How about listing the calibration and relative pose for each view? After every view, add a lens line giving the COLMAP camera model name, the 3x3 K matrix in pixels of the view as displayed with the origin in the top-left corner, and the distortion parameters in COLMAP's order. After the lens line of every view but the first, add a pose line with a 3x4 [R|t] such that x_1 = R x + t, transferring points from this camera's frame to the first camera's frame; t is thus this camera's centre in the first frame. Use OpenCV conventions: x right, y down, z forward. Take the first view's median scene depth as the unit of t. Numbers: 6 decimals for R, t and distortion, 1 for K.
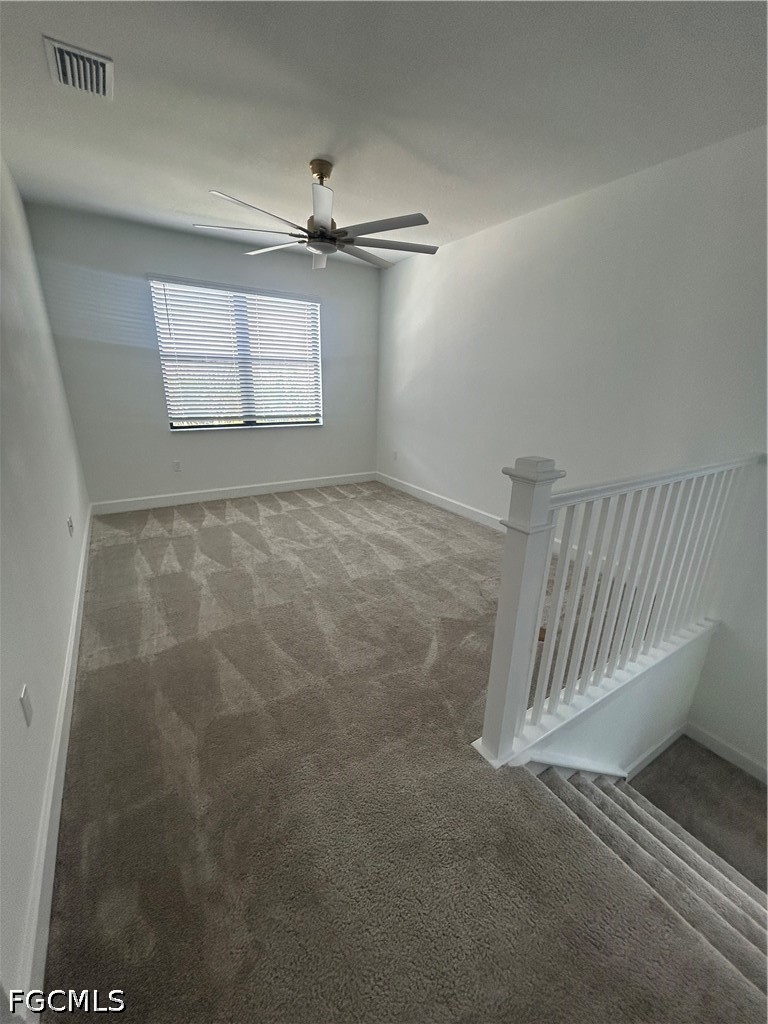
lens RADIAL K [[415.1, 0, 385.4], [0, 415.1, 512.0], [0, 0, 1]] dist [0.001226, 0.001073]
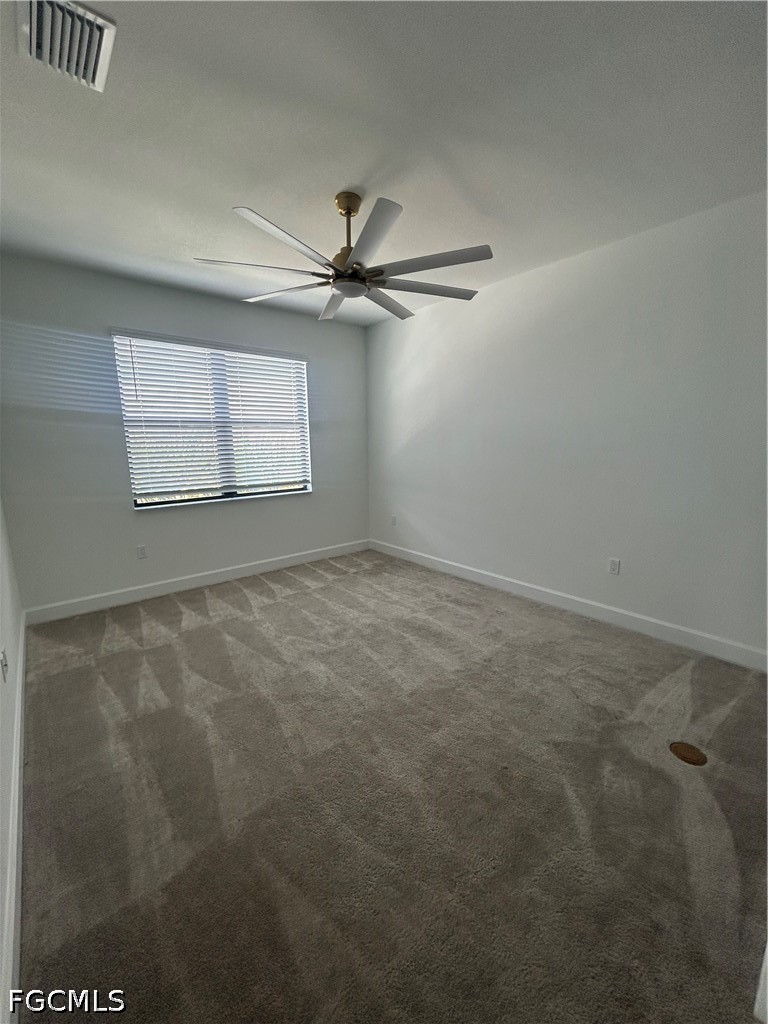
lens RADIAL K [[415.1, 0, 386.1], [0, 415.1, 513.0], [0, 0, 1]] dist [0.001226, 0.001073]
pose [[0.989927, -0.058297, 0.129016, -0.160398], [0.075336, 0.988463, -0.131399, -0.053164], [-0.119867, 0.139795, 0.982898, 0.168266]]
